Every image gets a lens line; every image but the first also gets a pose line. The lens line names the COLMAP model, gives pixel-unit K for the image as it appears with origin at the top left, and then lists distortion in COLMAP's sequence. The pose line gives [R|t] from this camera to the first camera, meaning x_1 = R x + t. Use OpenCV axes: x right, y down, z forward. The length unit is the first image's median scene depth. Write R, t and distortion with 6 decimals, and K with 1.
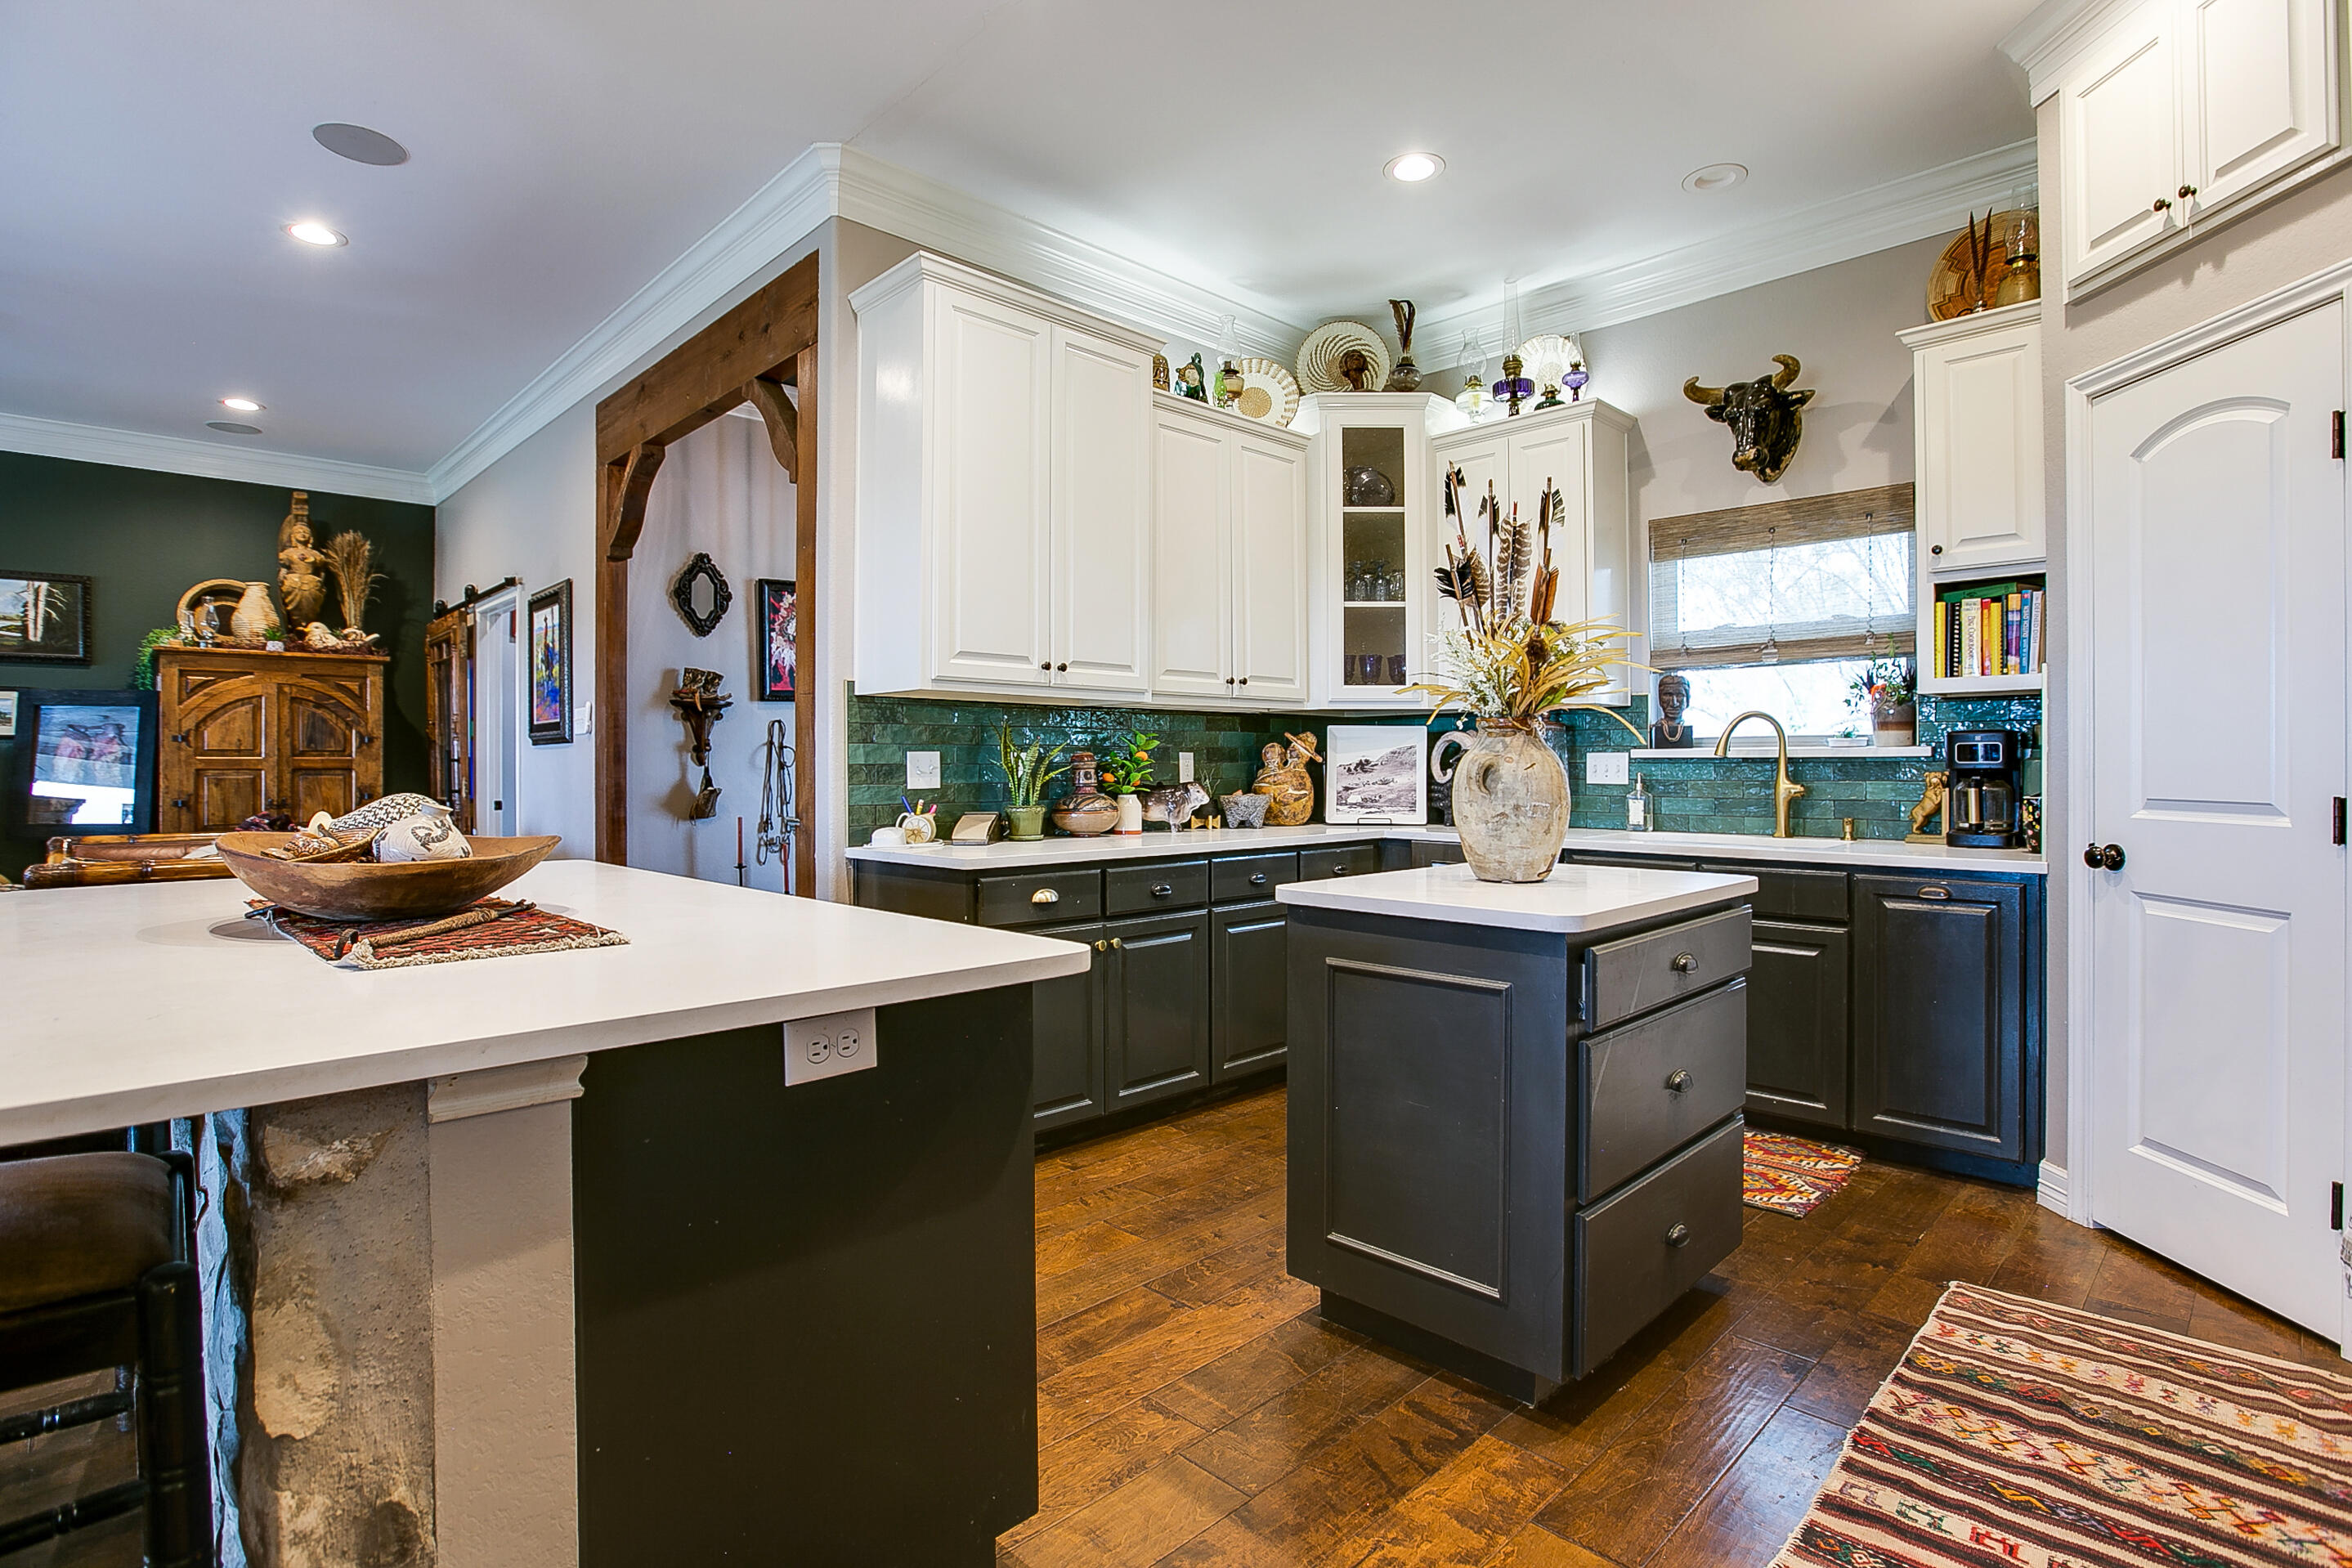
lens RADIAL K [[1133.2, 0, 1192.1], [0, 1133.2, 764.9], [0, 0, 1]] dist [0.001342, -0.001027]
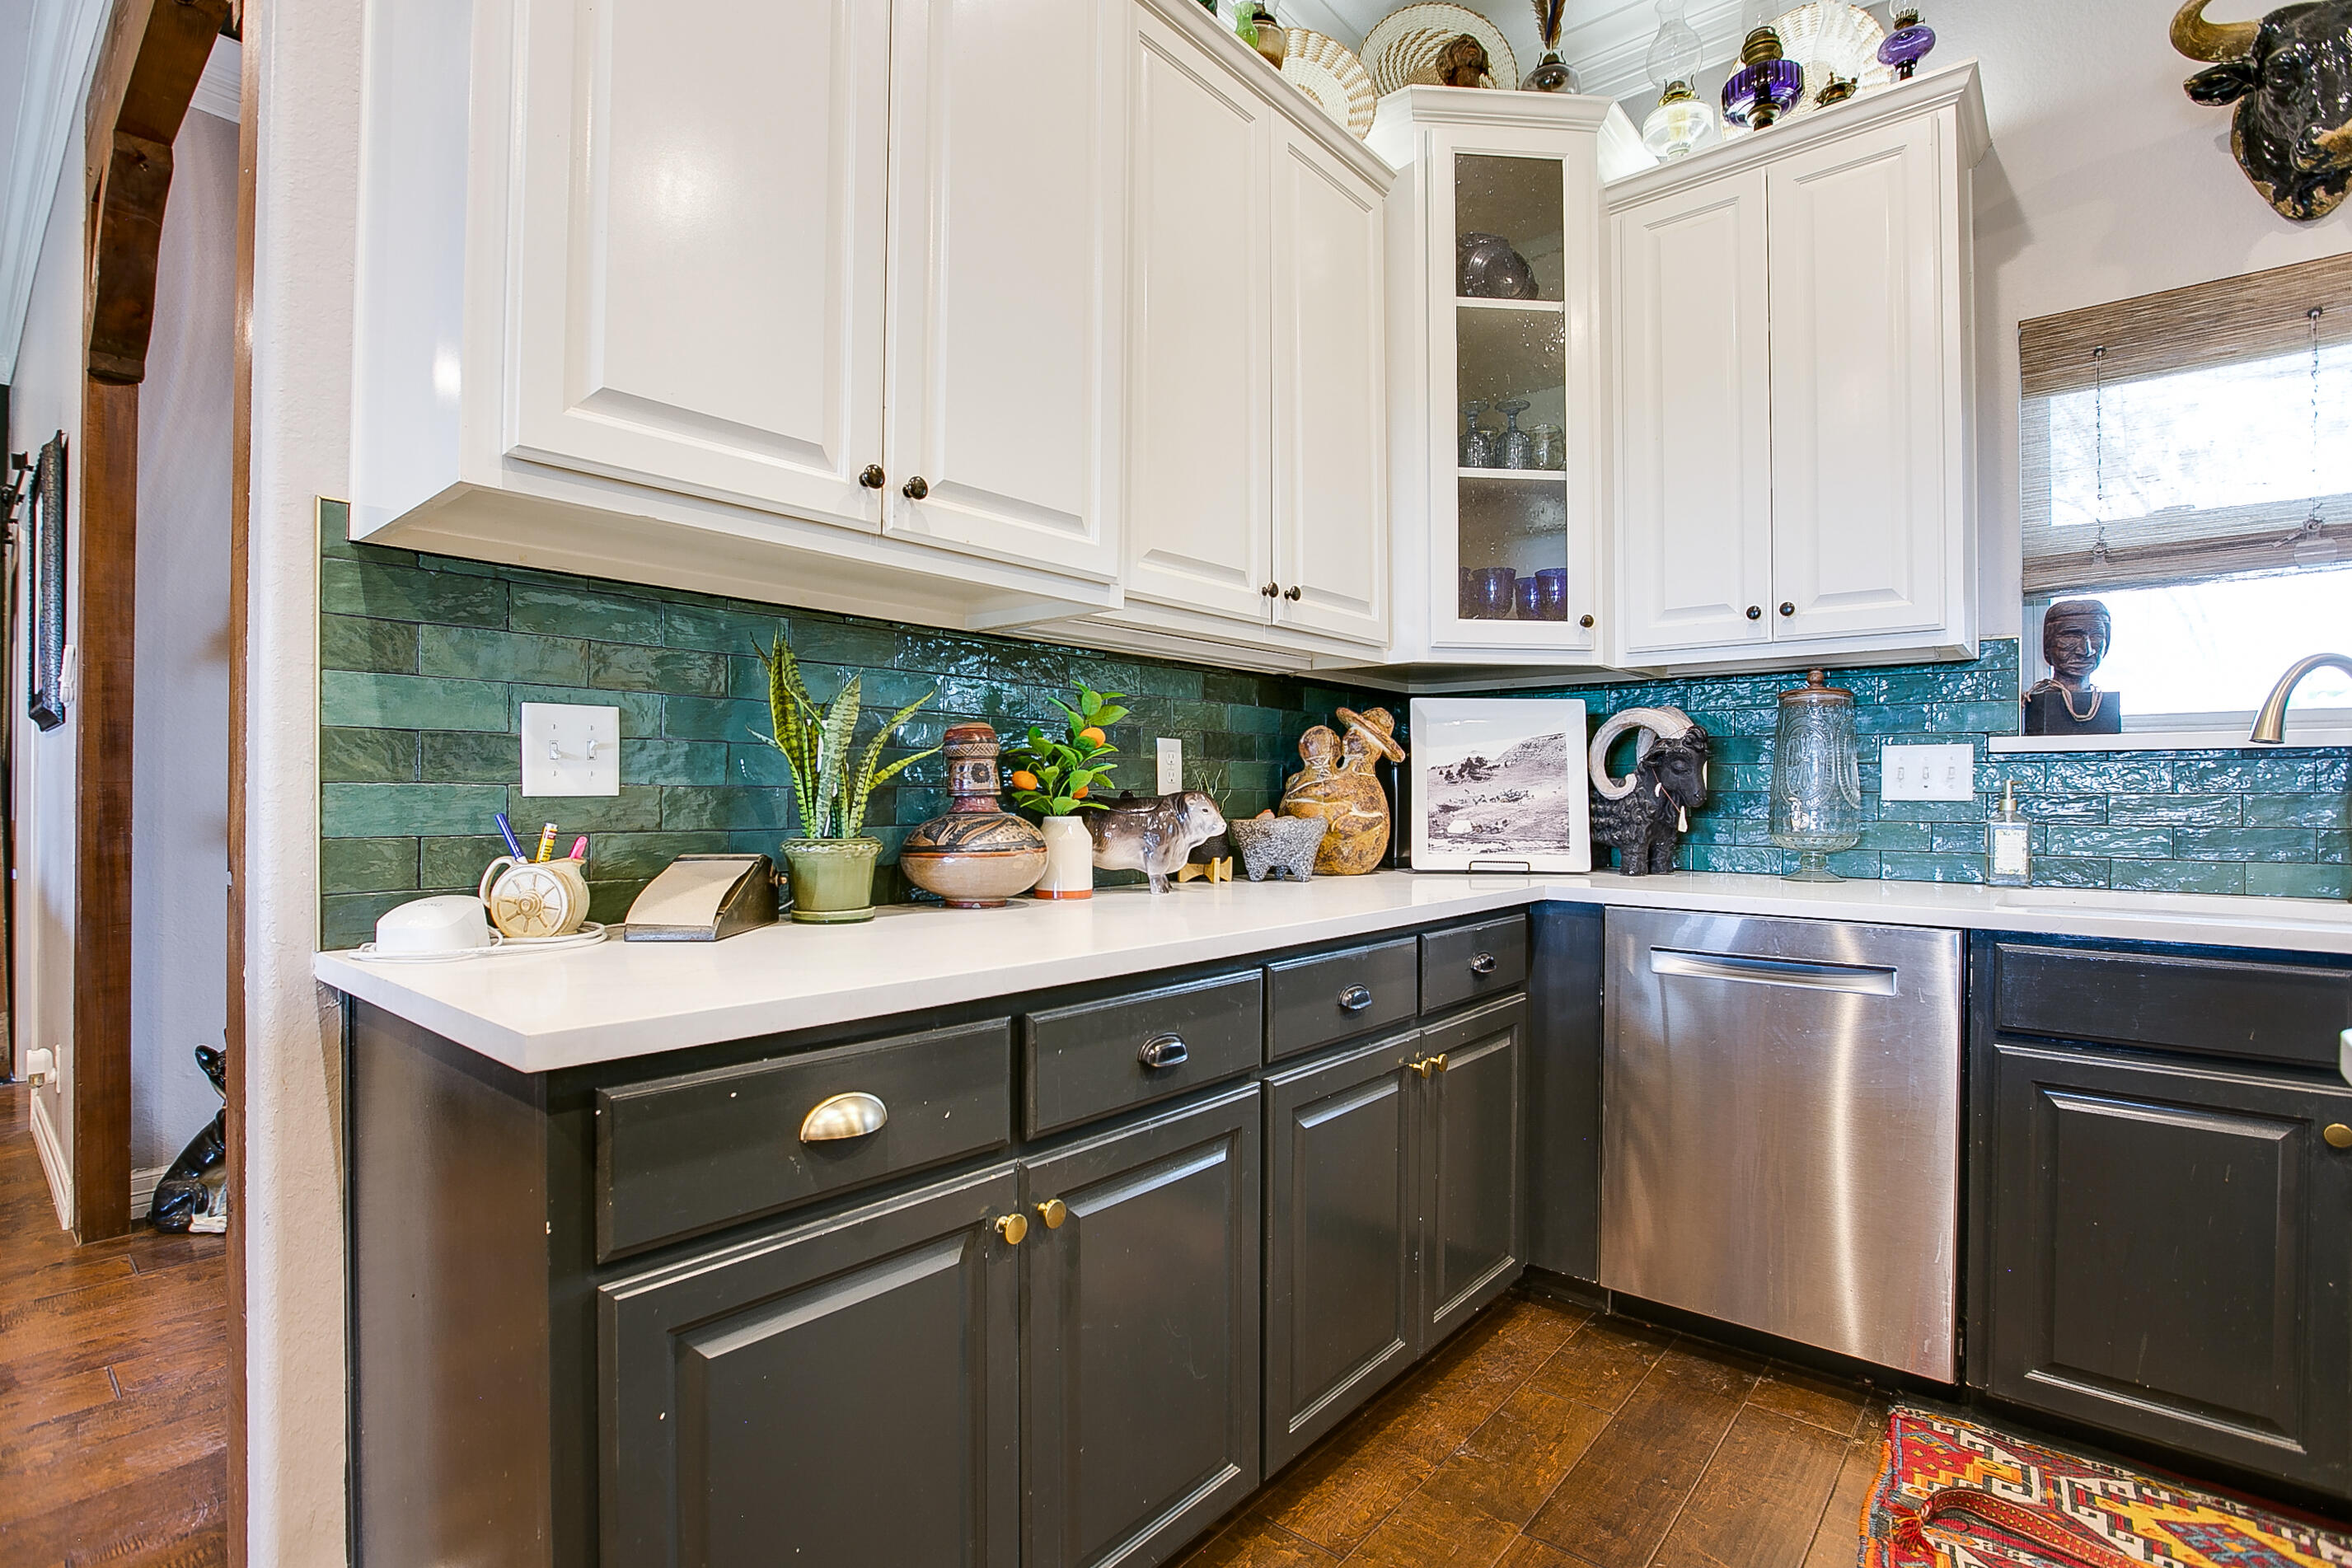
lens RADIAL K [[1050.9, 0, 1175.1], [0, 1050.9, 798.0], [0, 0, 1]] dist [-0.013390, 0.003824]
pose [[0.996374, 0.005715, 0.084884, -0.047960], [-0.005840, 0.999982, 0.001220, 0.017885], [-0.084876, -0.001711, 0.996390, 0.550767]]
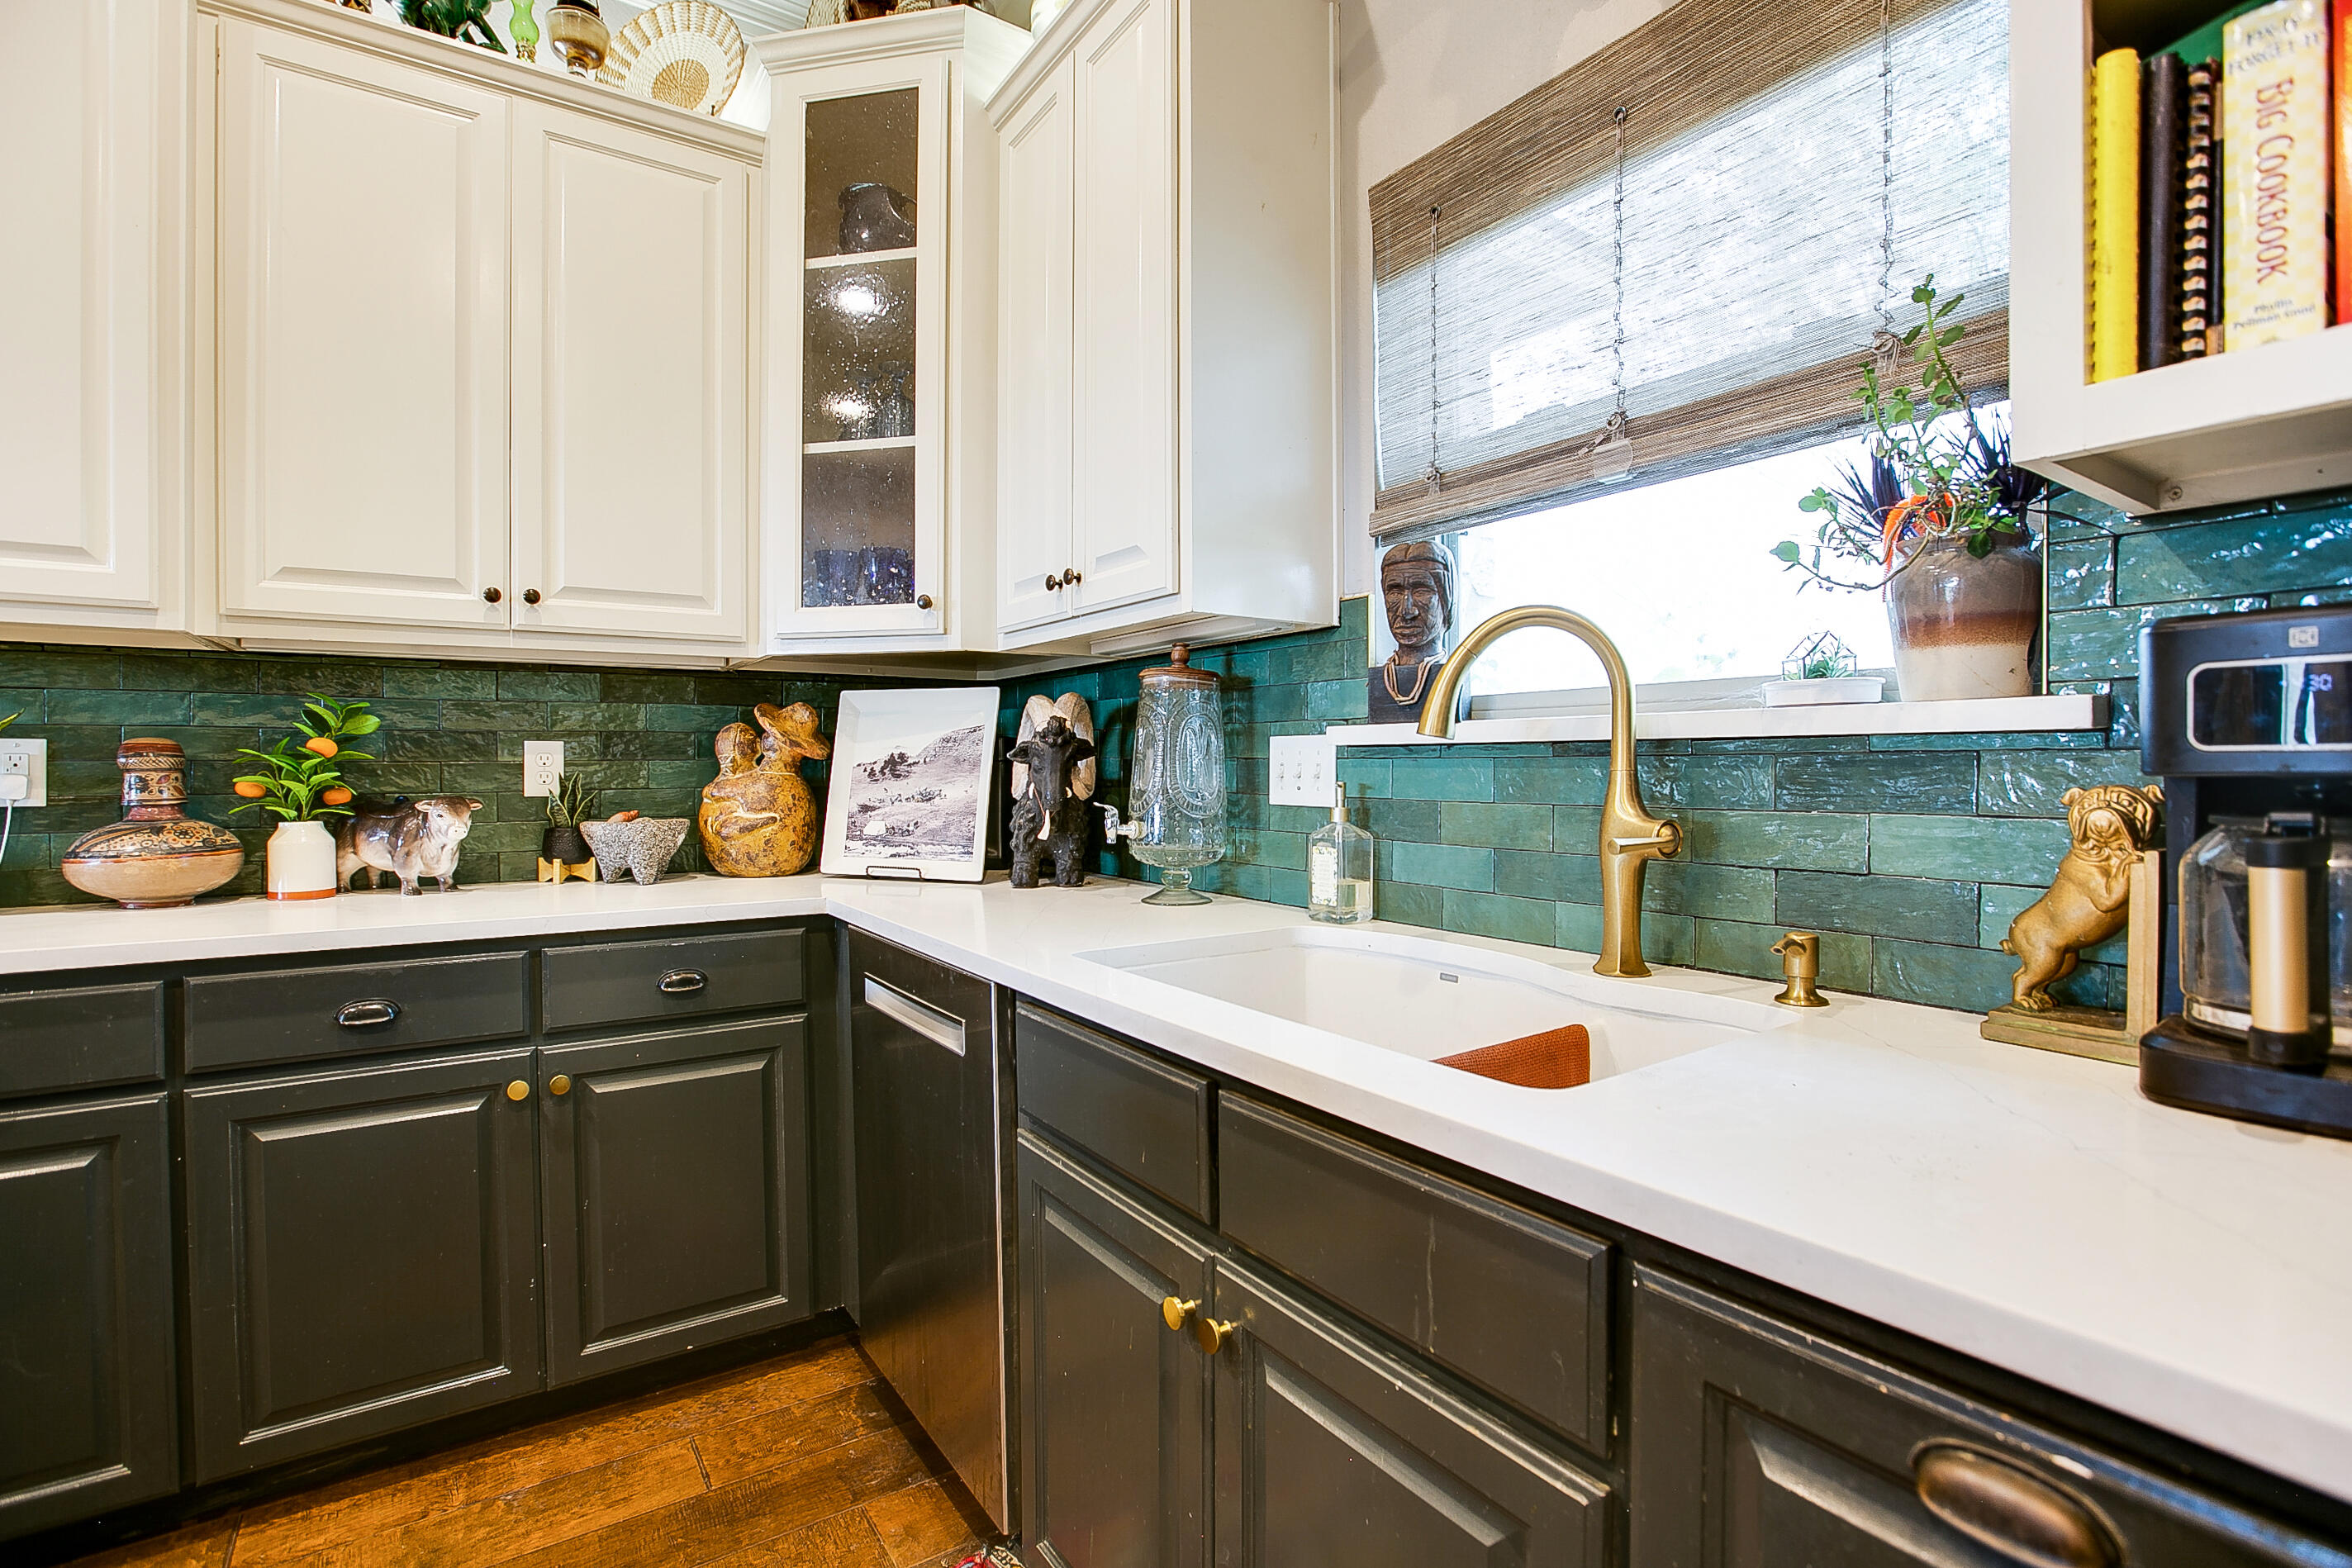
lens RADIAL K [[1051.0, 0, 1179.1], [0, 1051.0, 777.8], [0, 0, 1]] dist [-0.013390, 0.003824]
pose [[0.979579, 0.002081, -0.201047, 0.425908], [0.000168, 0.999938, 0.011169, 0.001441], [0.201058, -0.010974, 0.979518, 0.620910]]
